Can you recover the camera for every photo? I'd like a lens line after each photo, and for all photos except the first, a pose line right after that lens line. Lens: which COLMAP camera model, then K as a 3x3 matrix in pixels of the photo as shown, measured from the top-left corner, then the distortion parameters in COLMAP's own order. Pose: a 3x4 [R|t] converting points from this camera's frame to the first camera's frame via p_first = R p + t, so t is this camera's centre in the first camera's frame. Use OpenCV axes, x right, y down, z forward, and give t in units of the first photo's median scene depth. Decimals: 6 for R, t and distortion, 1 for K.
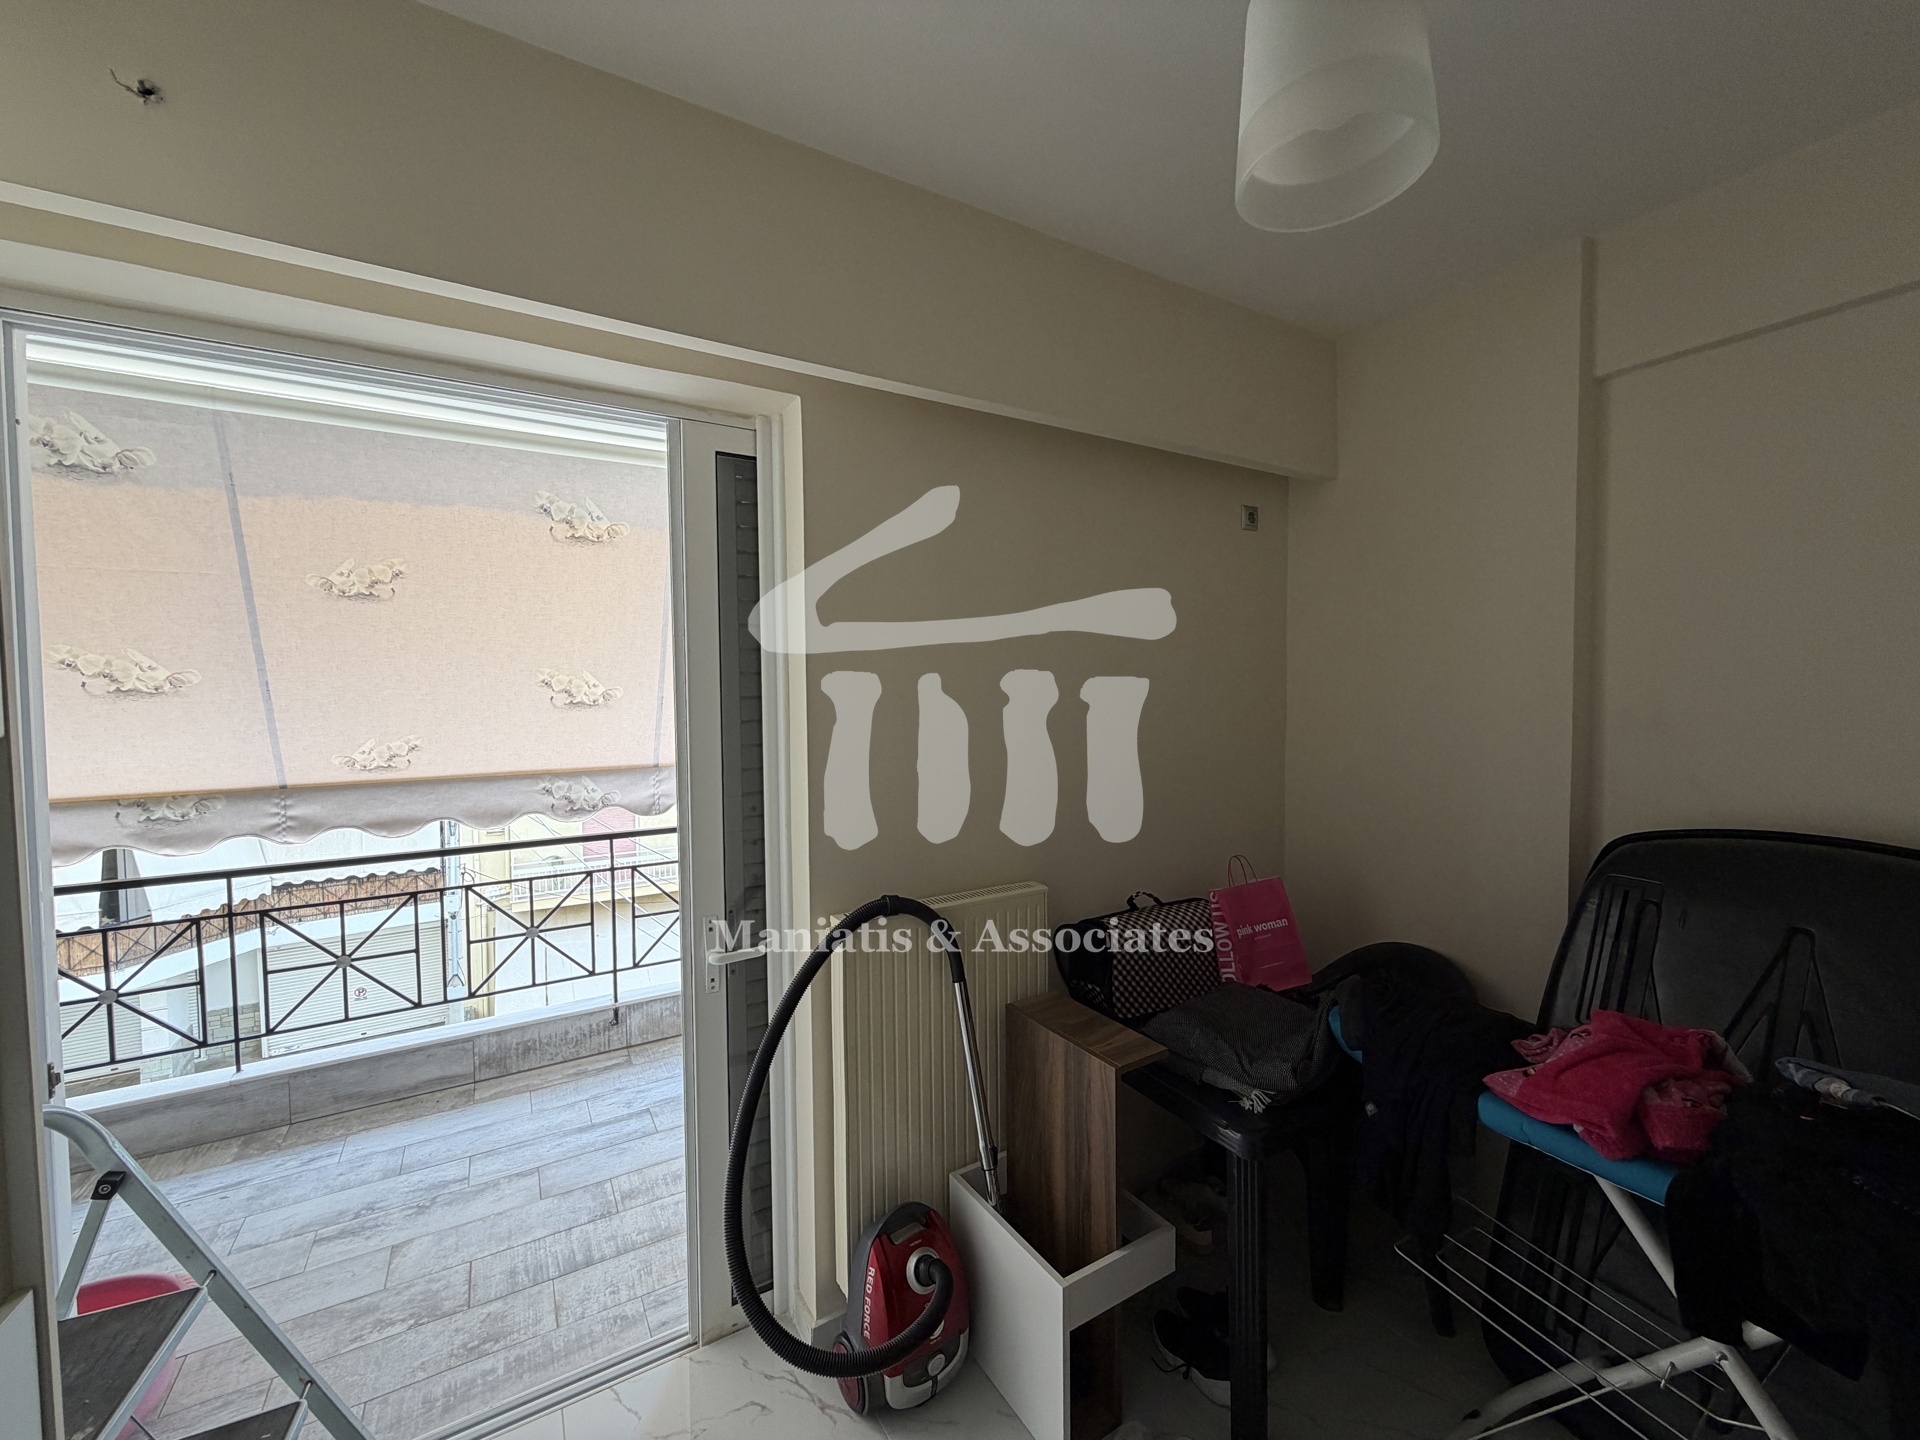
lens RADIAL K [[765.6, 0, 961.7], [0, 765.6, 718.4], [0, 0, 1]] dist [-0.002178, 0.000197]
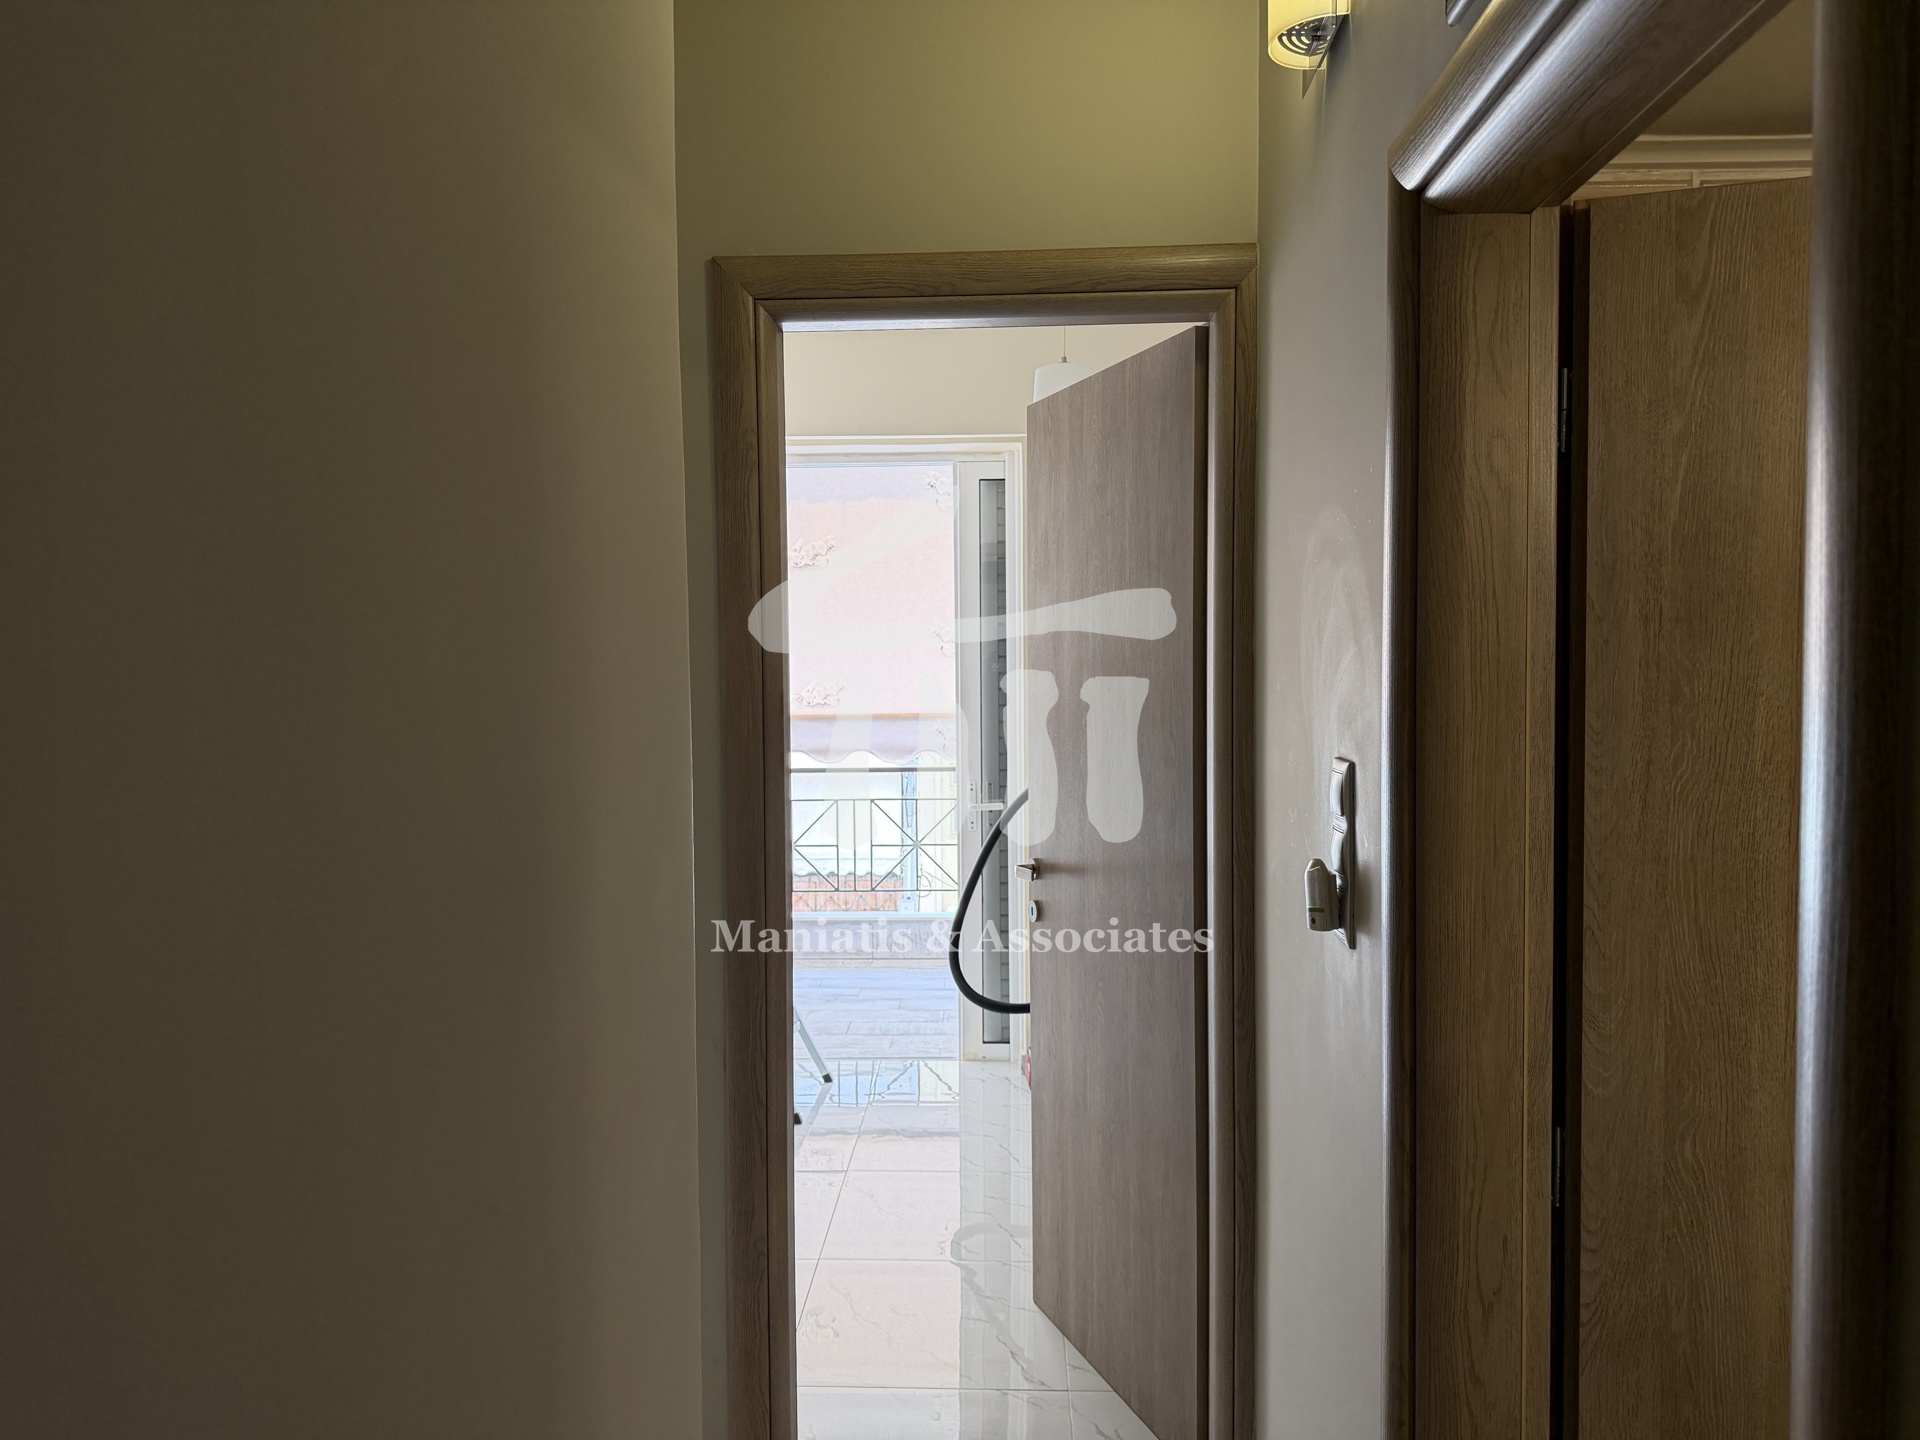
lens RADIAL K [[1367.4, 0, 915.3], [0, 1367.4, 726.5], [0, 0, 1]] dist [0.043438, -0.084758]
pose [[0.822183, 0.029764, -0.568444, 0.906103], [-0.019804, 0.999523, 0.023691, 0.068655], [0.568878, -0.008221, 0.822381, -1.055033]]
